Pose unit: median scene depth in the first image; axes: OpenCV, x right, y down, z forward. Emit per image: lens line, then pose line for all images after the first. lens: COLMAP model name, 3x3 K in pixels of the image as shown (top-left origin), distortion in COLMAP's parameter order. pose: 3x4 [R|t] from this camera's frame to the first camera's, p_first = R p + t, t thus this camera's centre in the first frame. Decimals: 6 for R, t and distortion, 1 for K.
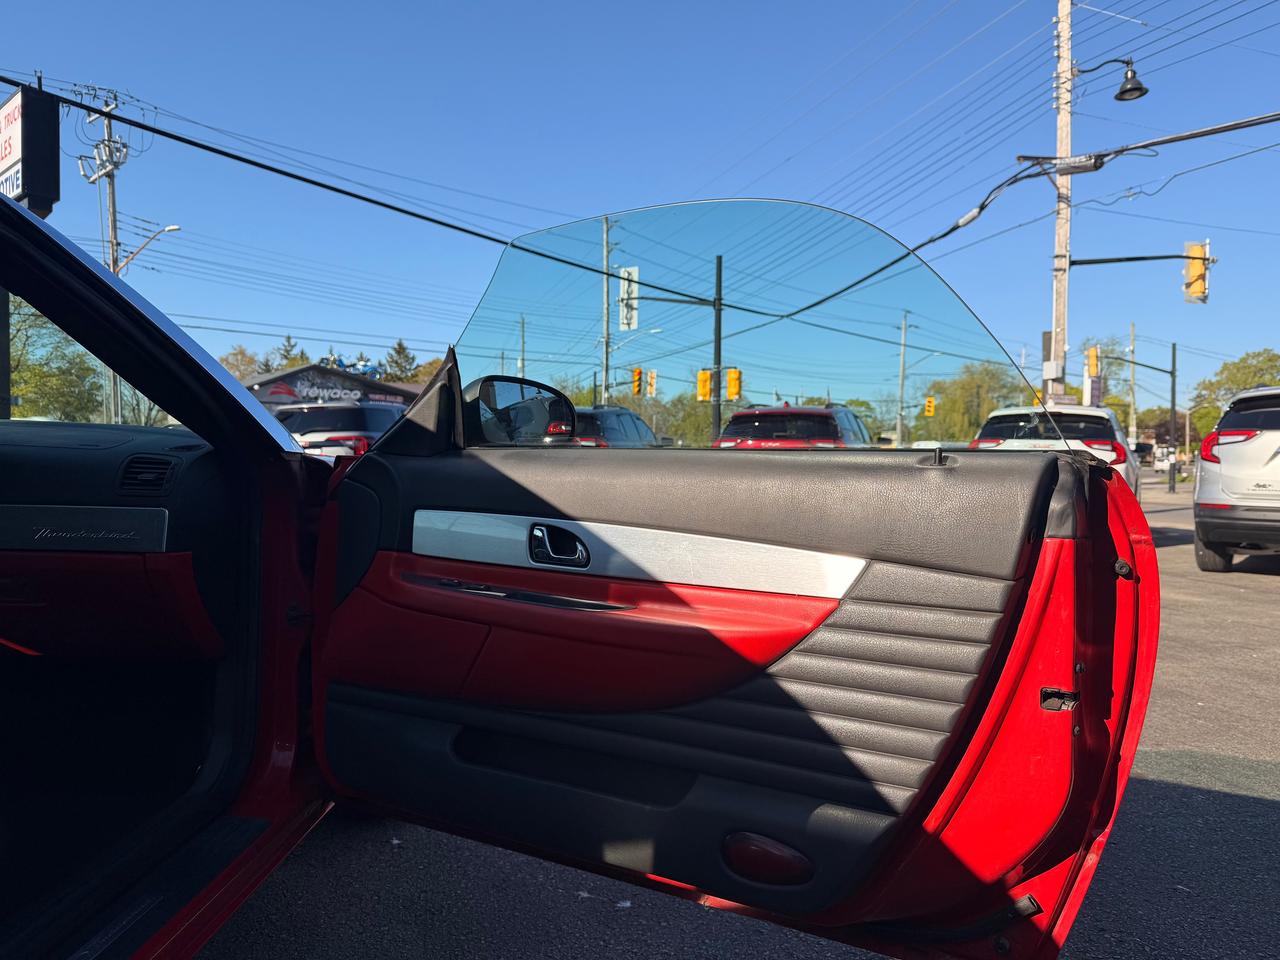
lens RADIAL K [[908.4, 0, 630.5], [0, 908.4, 490.8], [0, 0, 1]] dist [0.036557, -0.055288]
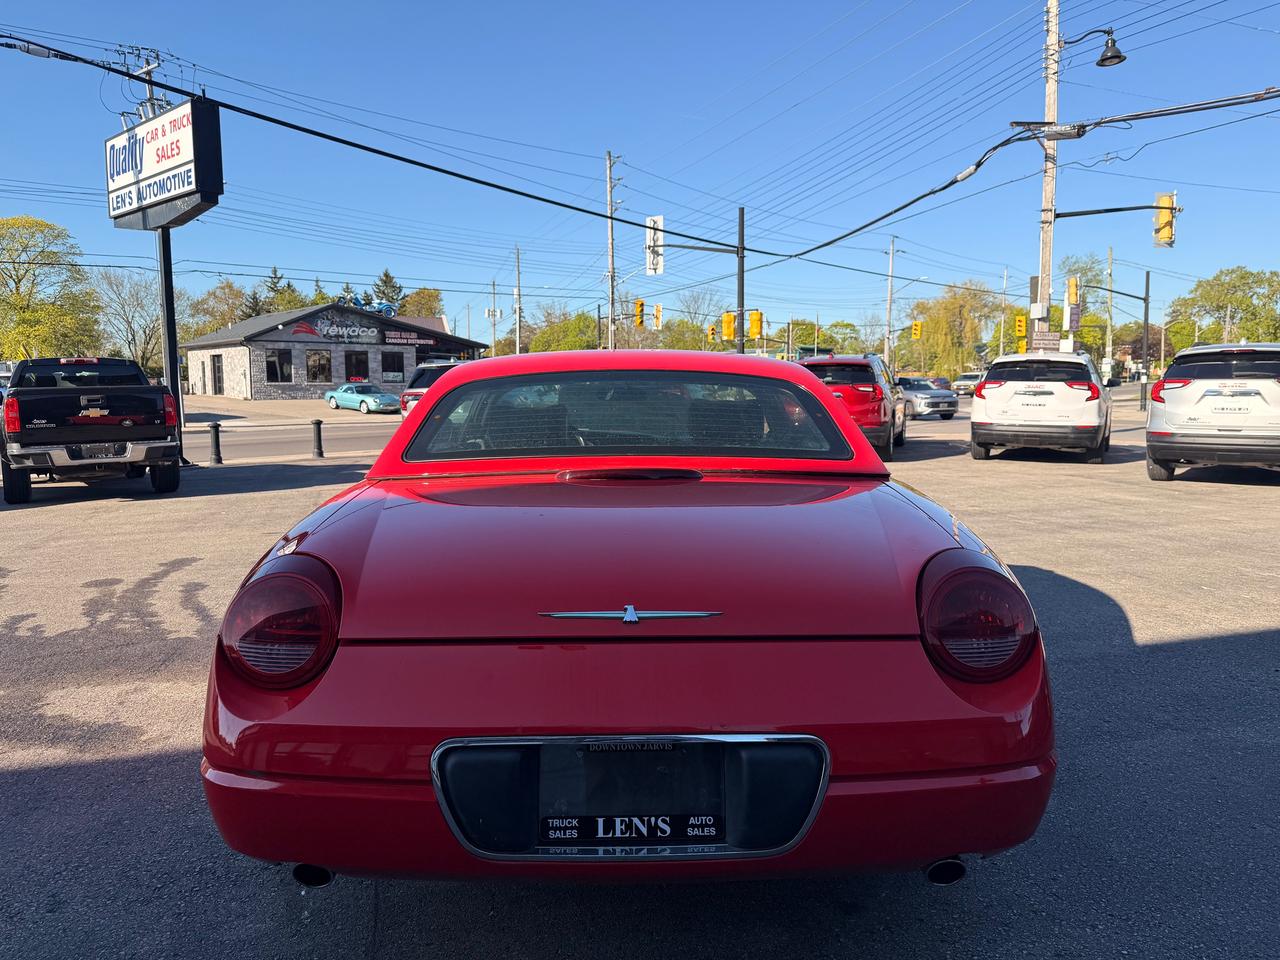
lens RADIAL K [[908.4, 0, 628.3], [0, 908.4, 482.6], [0, 0, 1]] dist [0.036557, -0.055288]
pose [[0.999586, -0.022551, 0.017872, -0.067912], [0.021163, 0.997007, 0.074362, -0.009957], [-0.019495, -0.073953, 0.997071, -0.129847]]
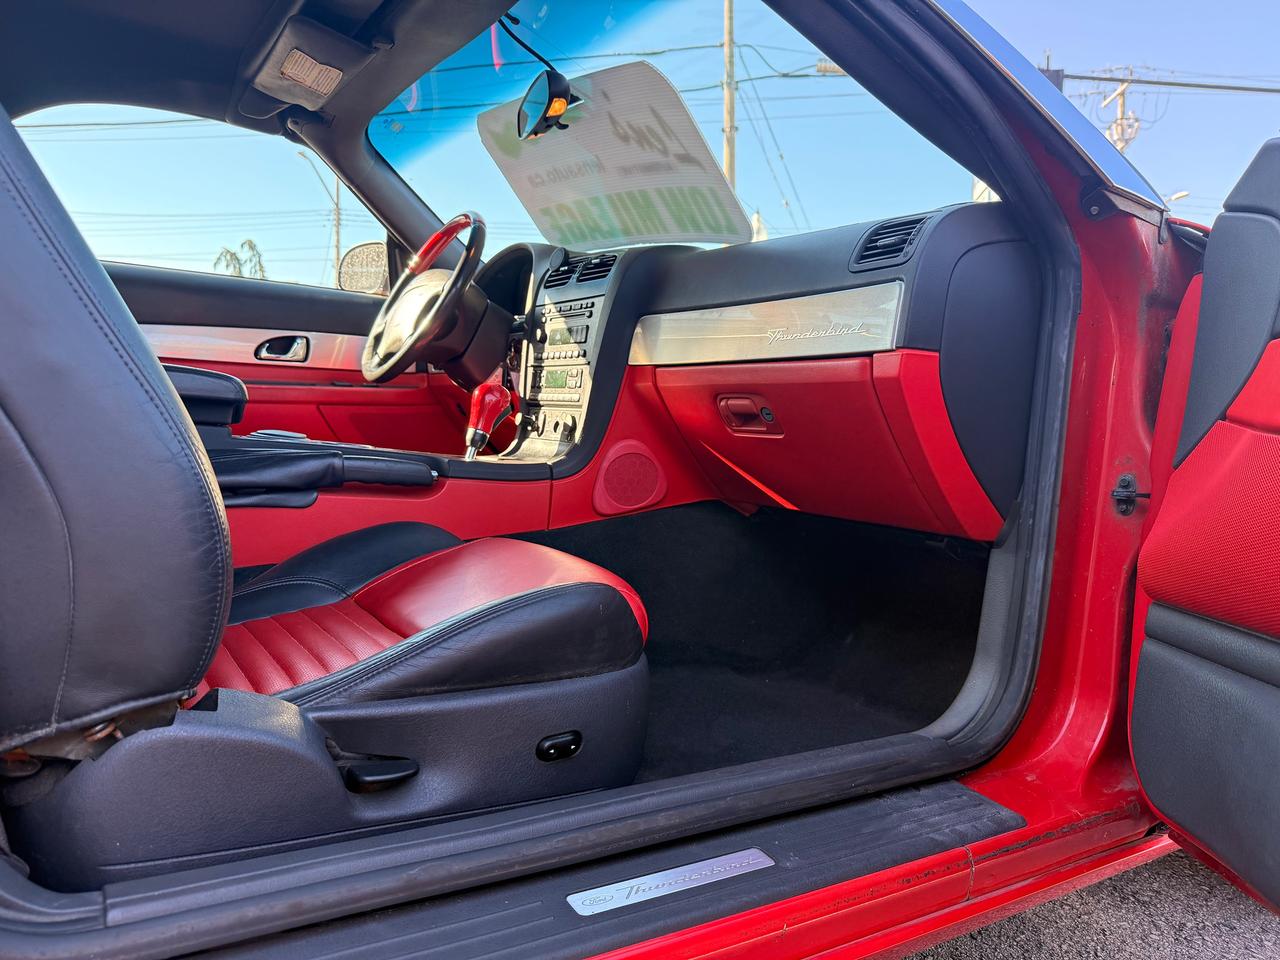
lens RADIAL K [[908.4, 0, 645.9], [0, 908.4, 462.3], [0, 0, 1]] dist [0.036557, -0.055288]
pose [[0.549335, 0.045865, -0.834343, -0.004166], [-0.058439, 0.998156, 0.016394, 0.009886], [0.833556, 0.039753, 0.551002, 0.033579]]
